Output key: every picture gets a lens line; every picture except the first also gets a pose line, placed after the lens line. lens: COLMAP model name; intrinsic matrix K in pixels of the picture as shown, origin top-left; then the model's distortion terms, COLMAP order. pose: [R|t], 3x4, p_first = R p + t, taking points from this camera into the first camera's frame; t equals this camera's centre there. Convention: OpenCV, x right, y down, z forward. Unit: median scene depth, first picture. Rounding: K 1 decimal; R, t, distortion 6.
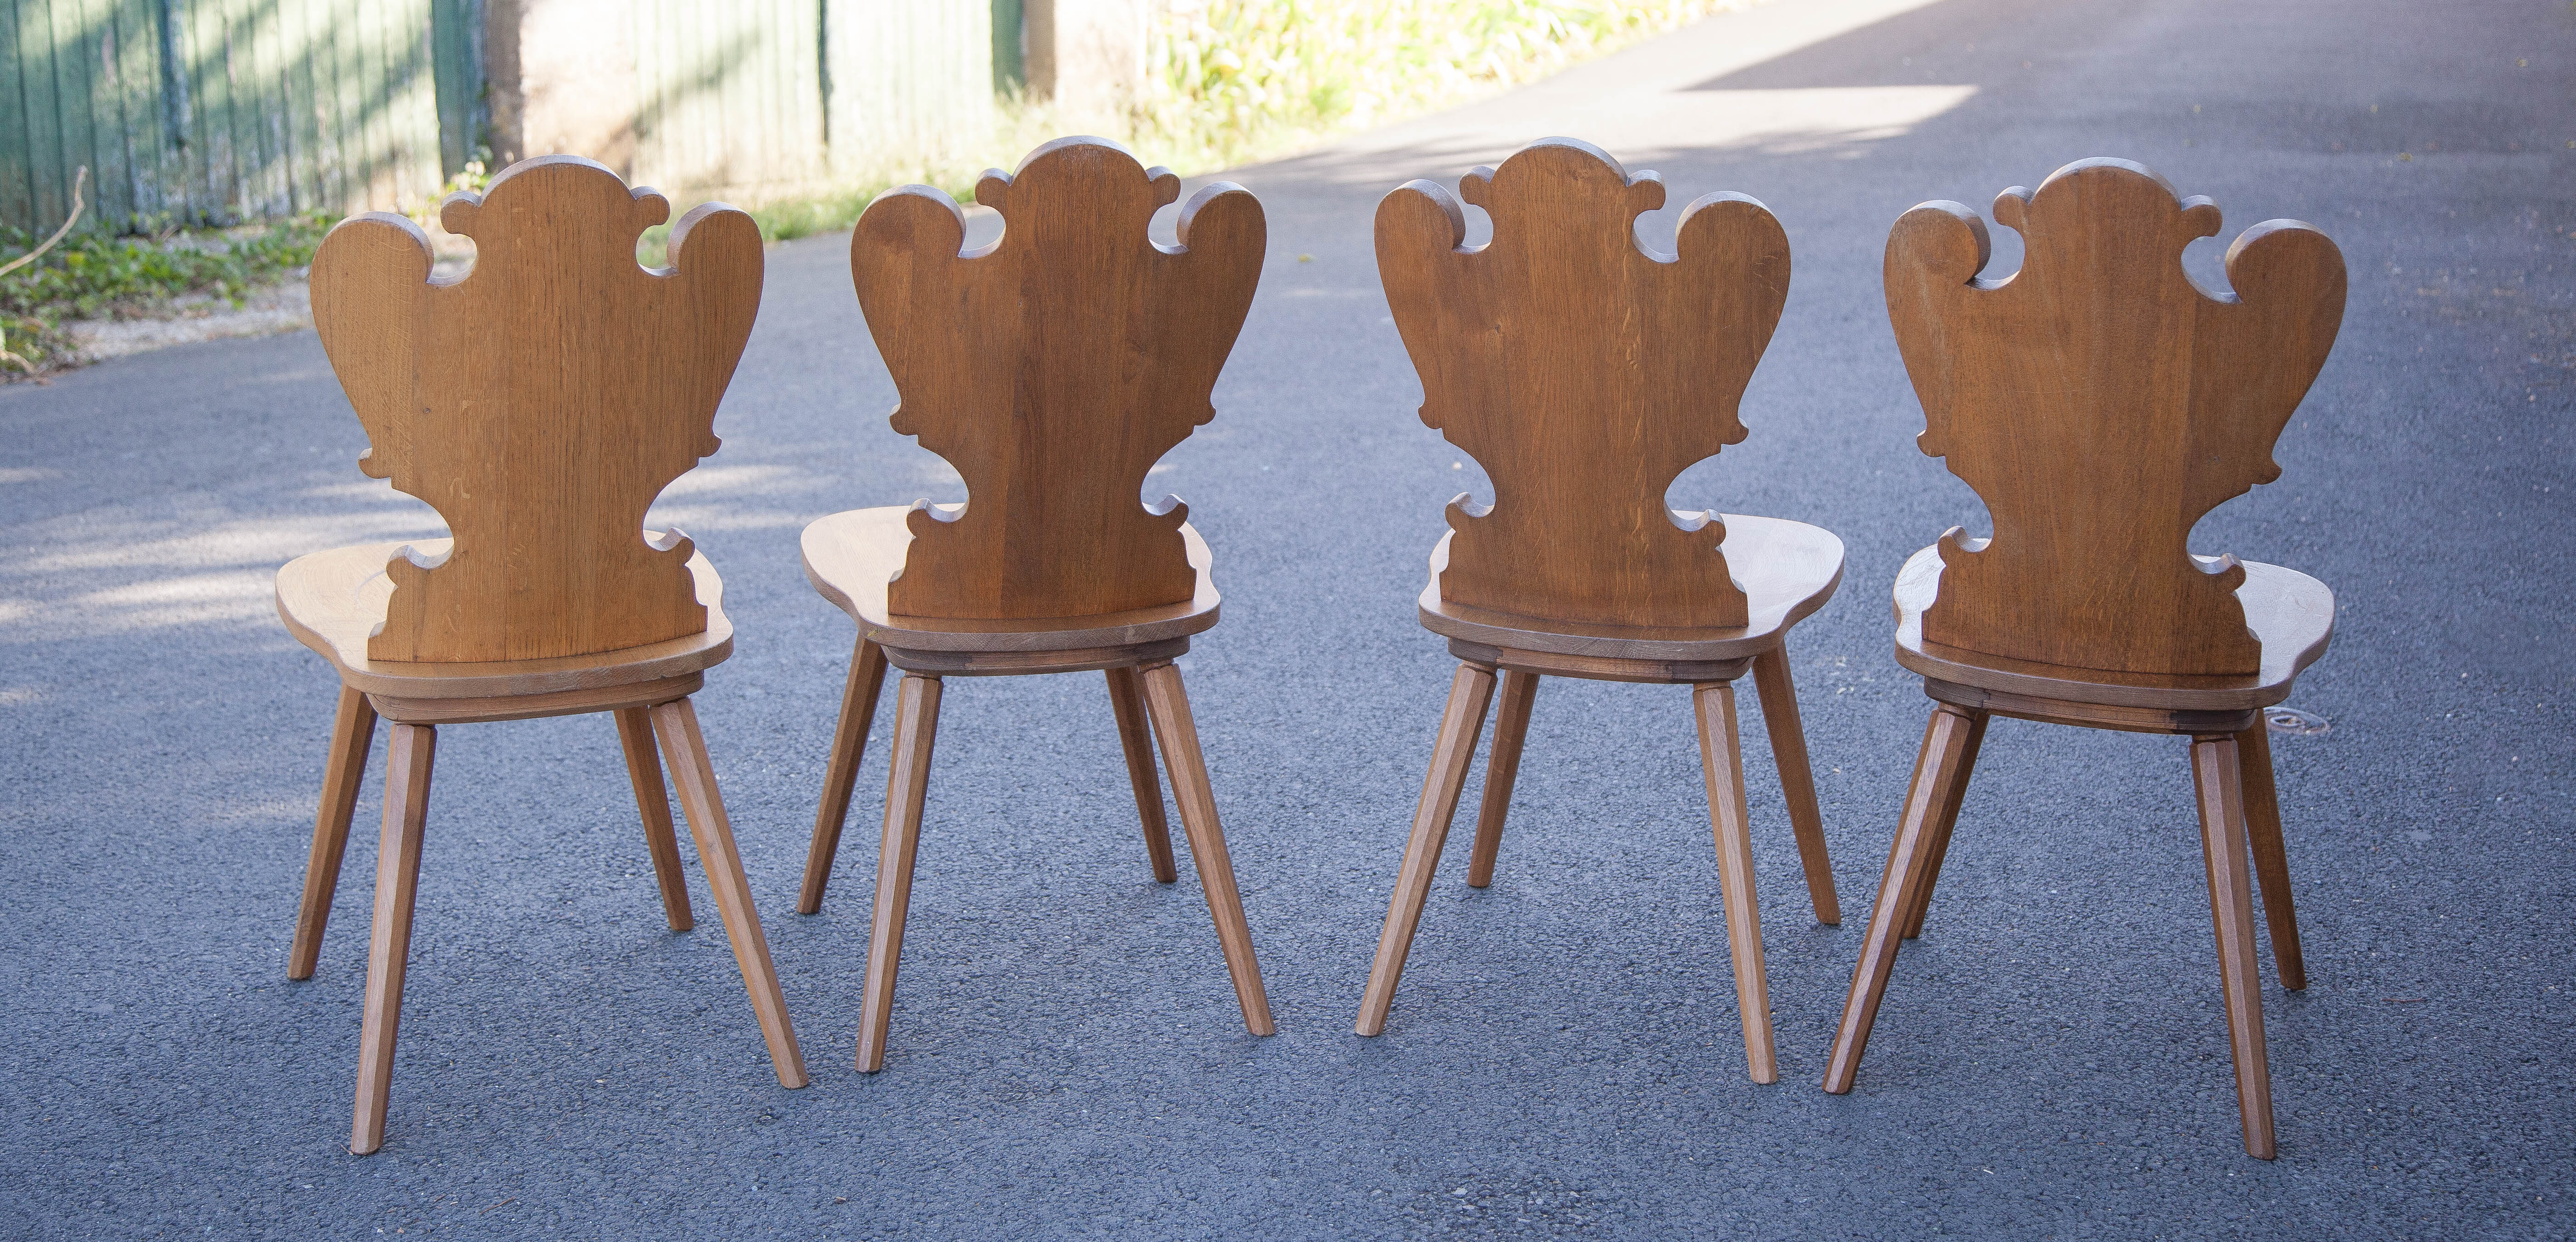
lens RADIAL K [[3615.7, 0, 1313.3], [0, 3615.7, 615.8], [0, 0, 1]] dist [0.157100, 0.000000]
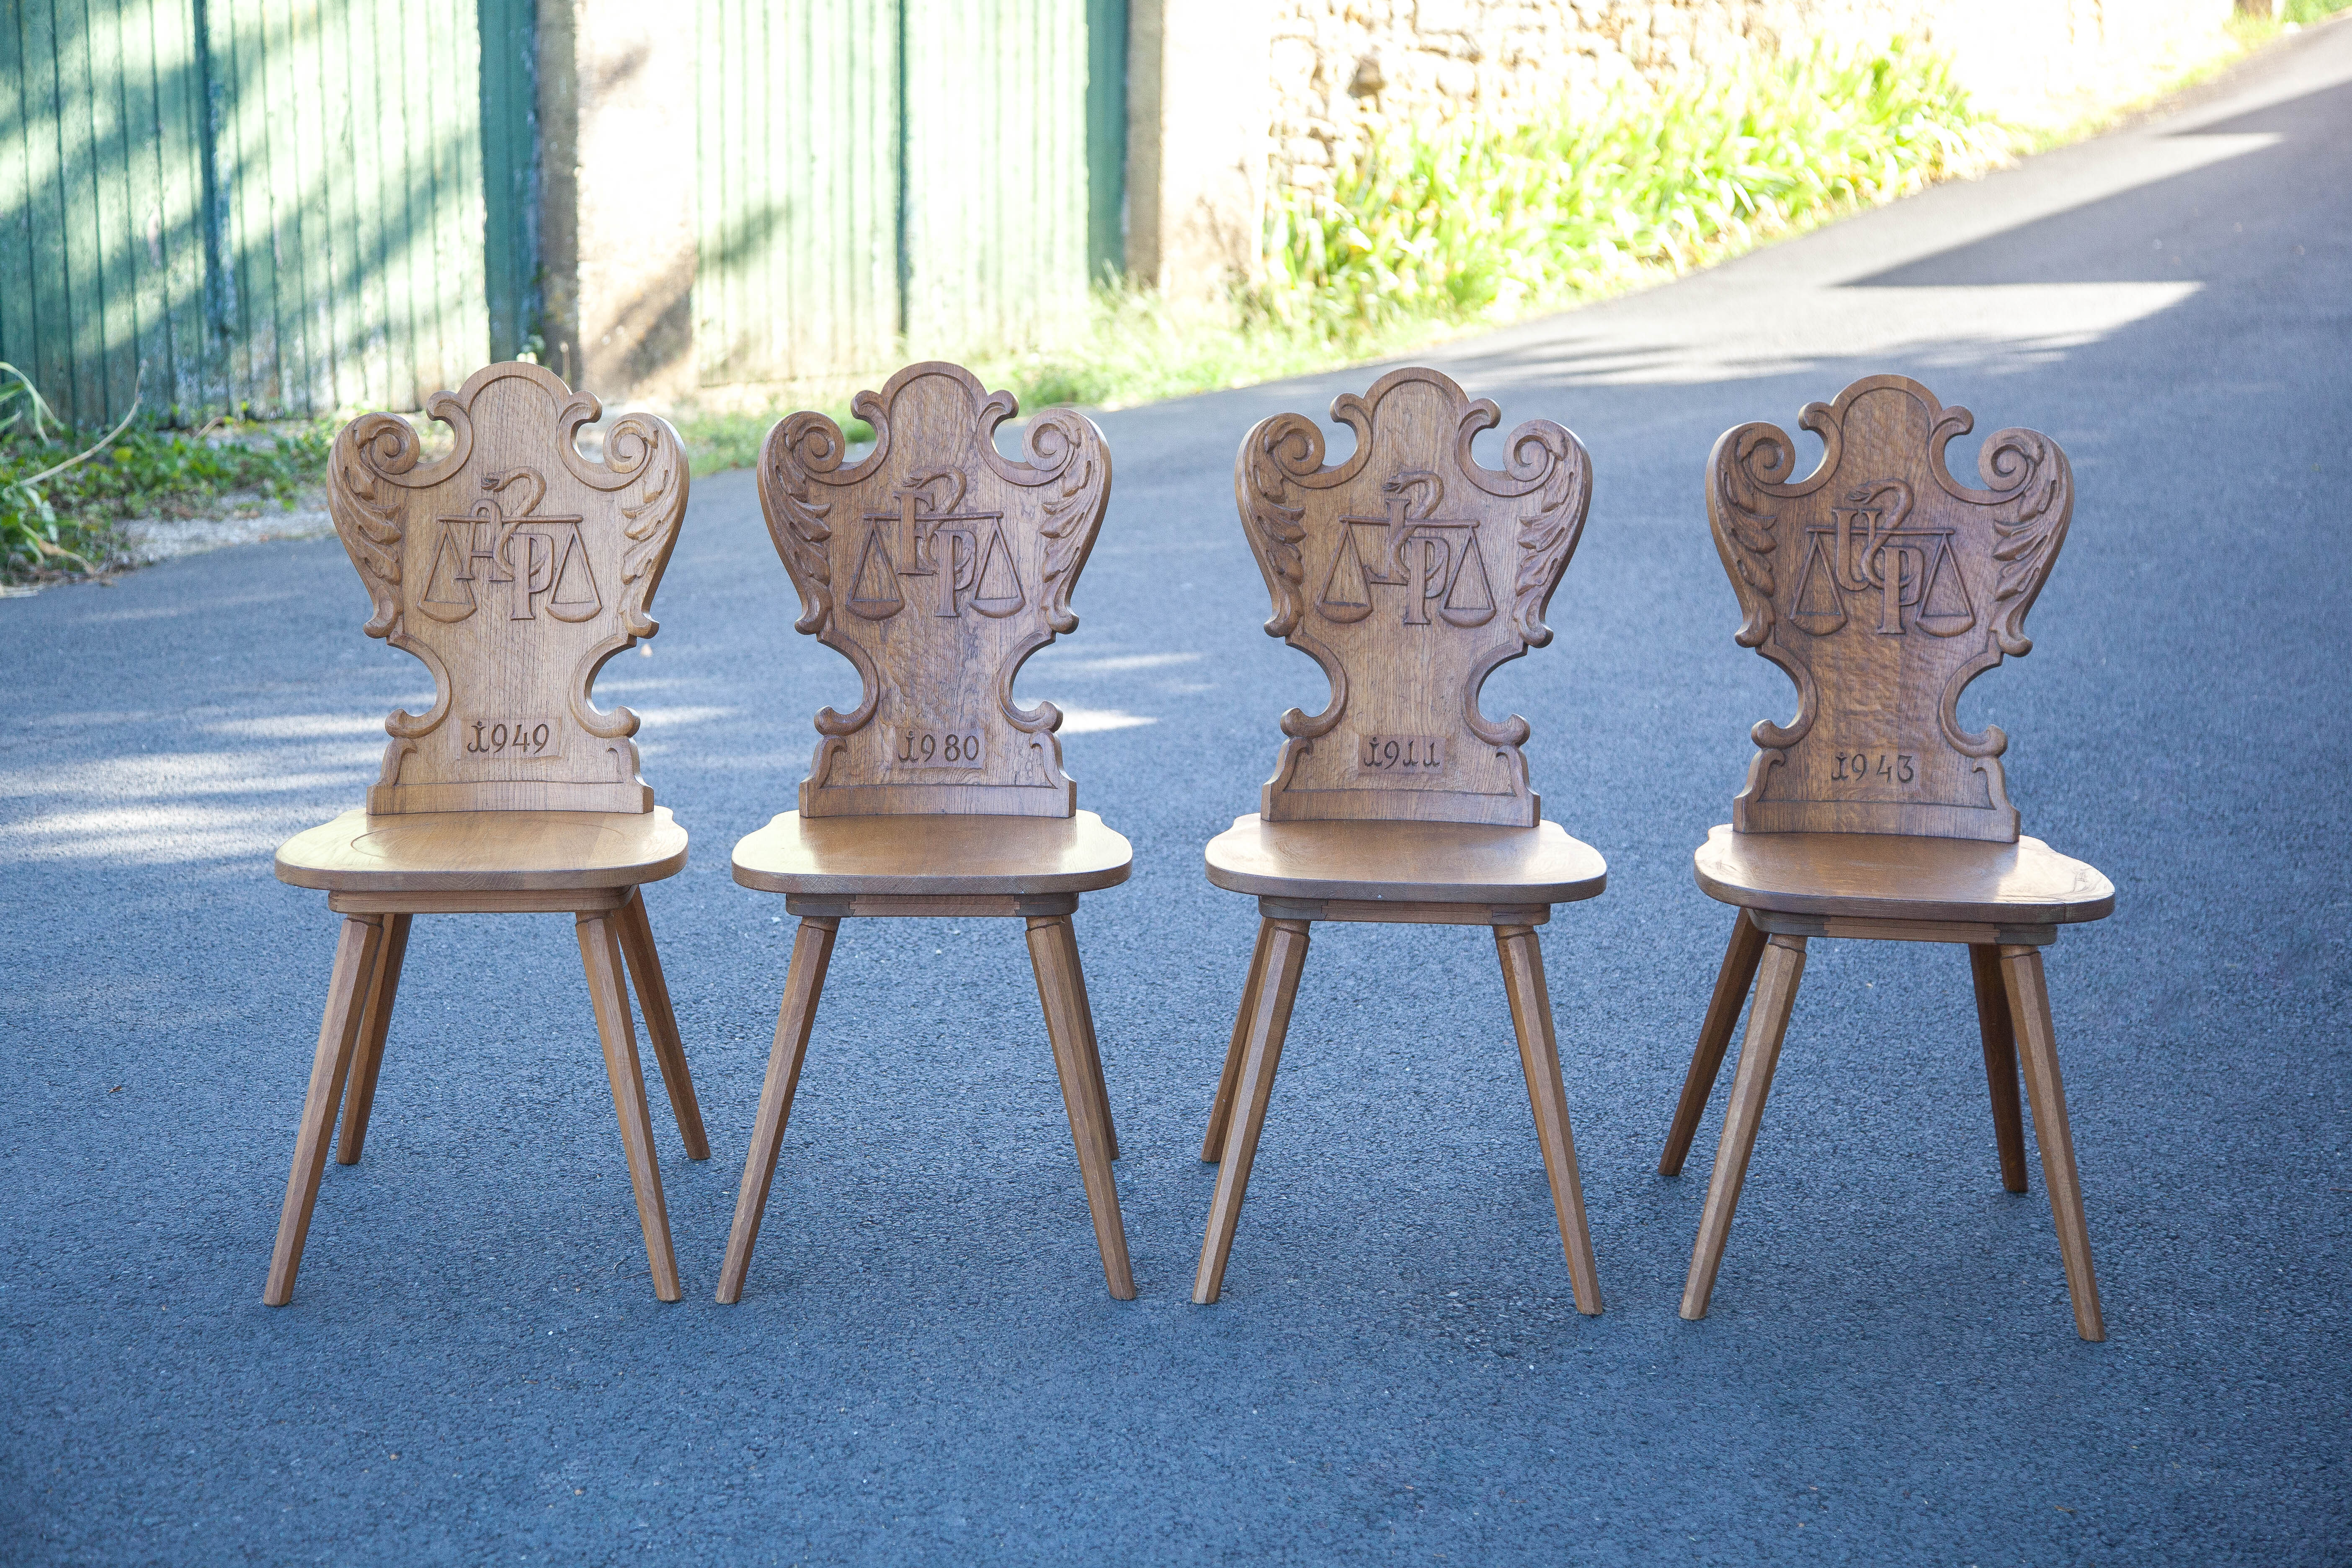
lens RADIAL K [[4622.2, 0, 1238.9], [0, 4622.2, 757.6], [0, 0, 1]] dist [0.392562, 0.000000]
pose [[0.998327, 0.020629, -0.054011, 0.017742], [-0.022333, 0.999266, -0.031136, 0.012038], [0.053329, 0.032290, 0.998055, -0.186398]]
